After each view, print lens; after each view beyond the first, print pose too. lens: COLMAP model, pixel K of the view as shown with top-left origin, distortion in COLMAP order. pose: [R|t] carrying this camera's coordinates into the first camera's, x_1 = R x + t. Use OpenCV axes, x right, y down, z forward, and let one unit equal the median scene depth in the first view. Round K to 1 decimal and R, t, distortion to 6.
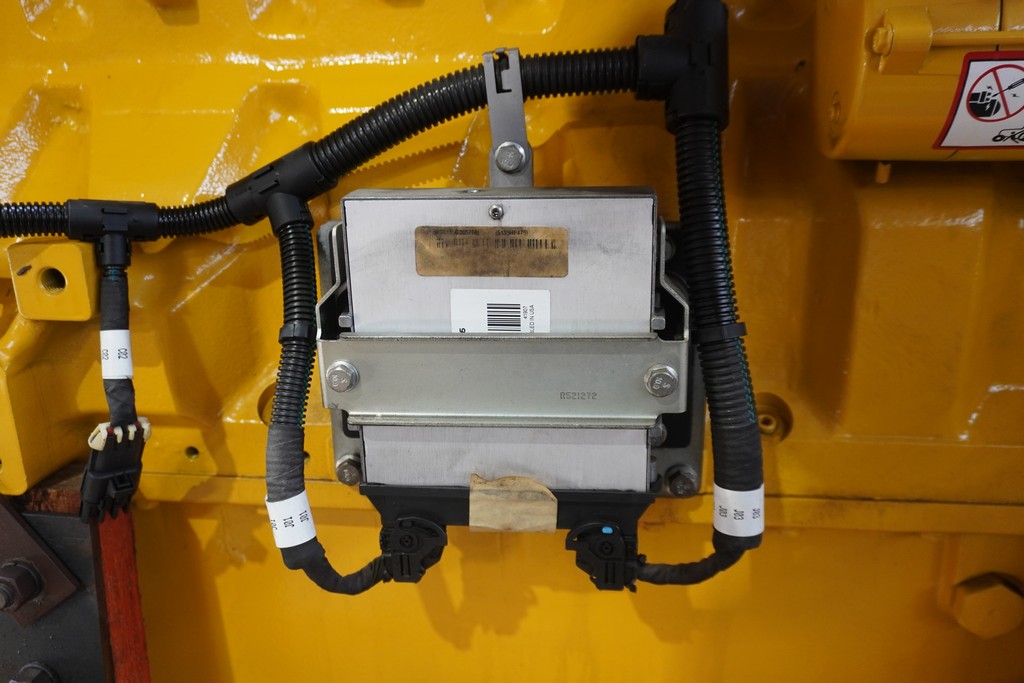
lens RADIAL K [[861.2, 0, 512.0], [0, 861.2, 341.5], [0, 0, 1]] dist [0.000679, 0.001941]
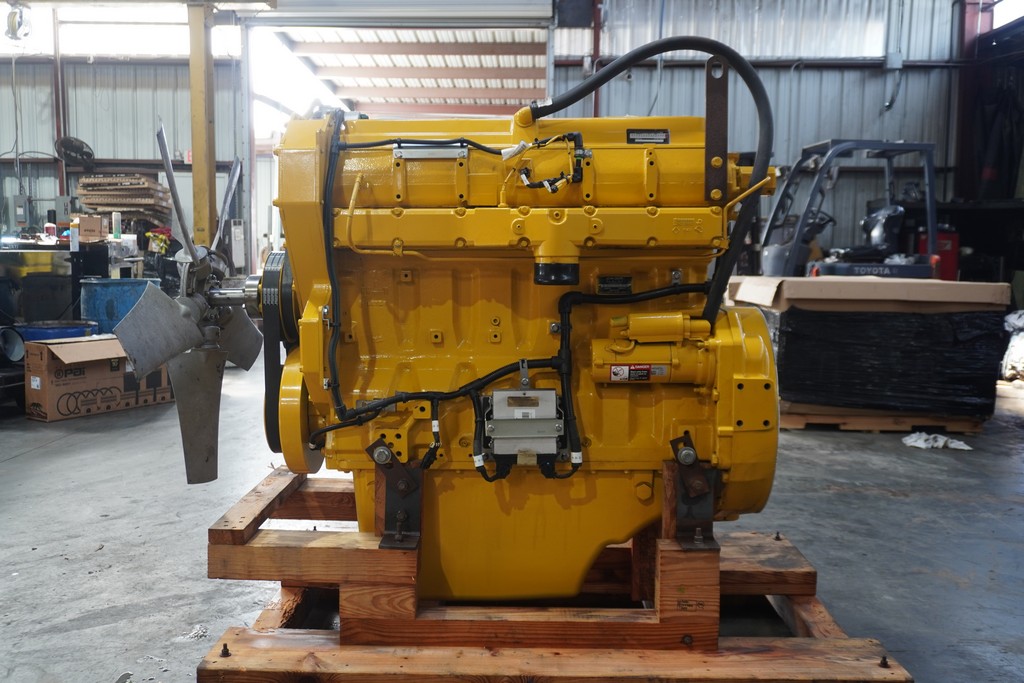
lens RADIAL K [[948.1, 0, 512.0], [0, 948.1, 341.5], [0, 0, 1]] dist [0.005312, 0.004989]
pose [[0.996799, 0.000389, 0.079949, -0.477128], [0.015874, 0.979116, -0.202680, 0.601049], [-0.078358, 0.203300, 0.975976, -3.983215]]
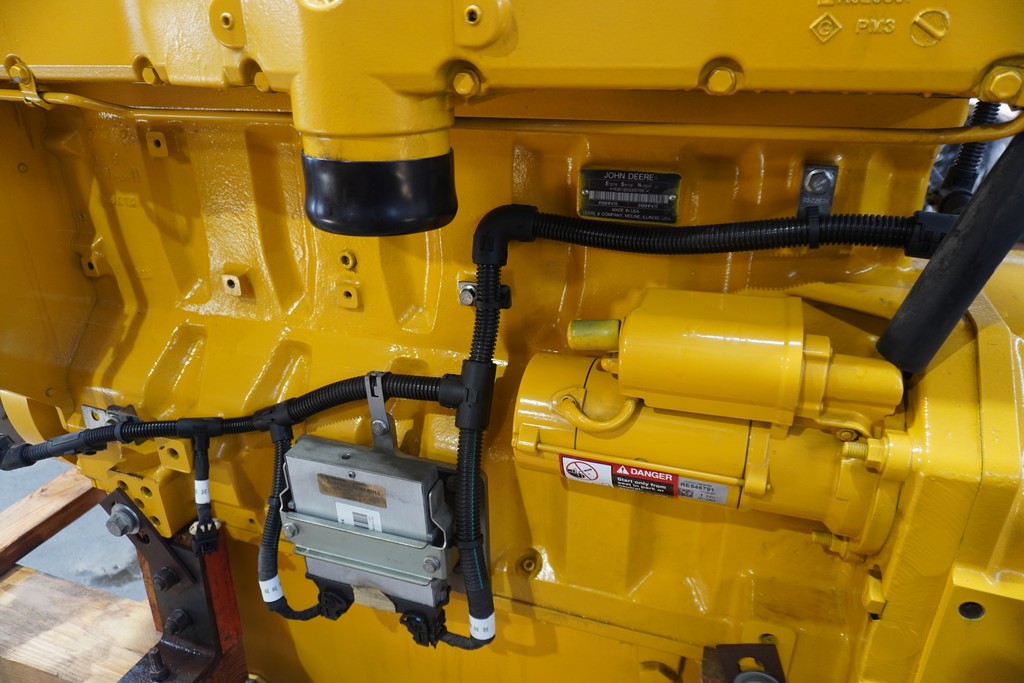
lens RADIAL K [[687.0, 0, 512.0], [0, 687.0, 341.5], [0, 0, 1]] dist [-0.041932, 0.039181]
pose [[0.972341, 0.097418, -0.212278, 0.586928], [-0.069070, 0.988146, 0.137102, -0.631913], [0.223118, -0.118648, 0.967544, -0.371899]]
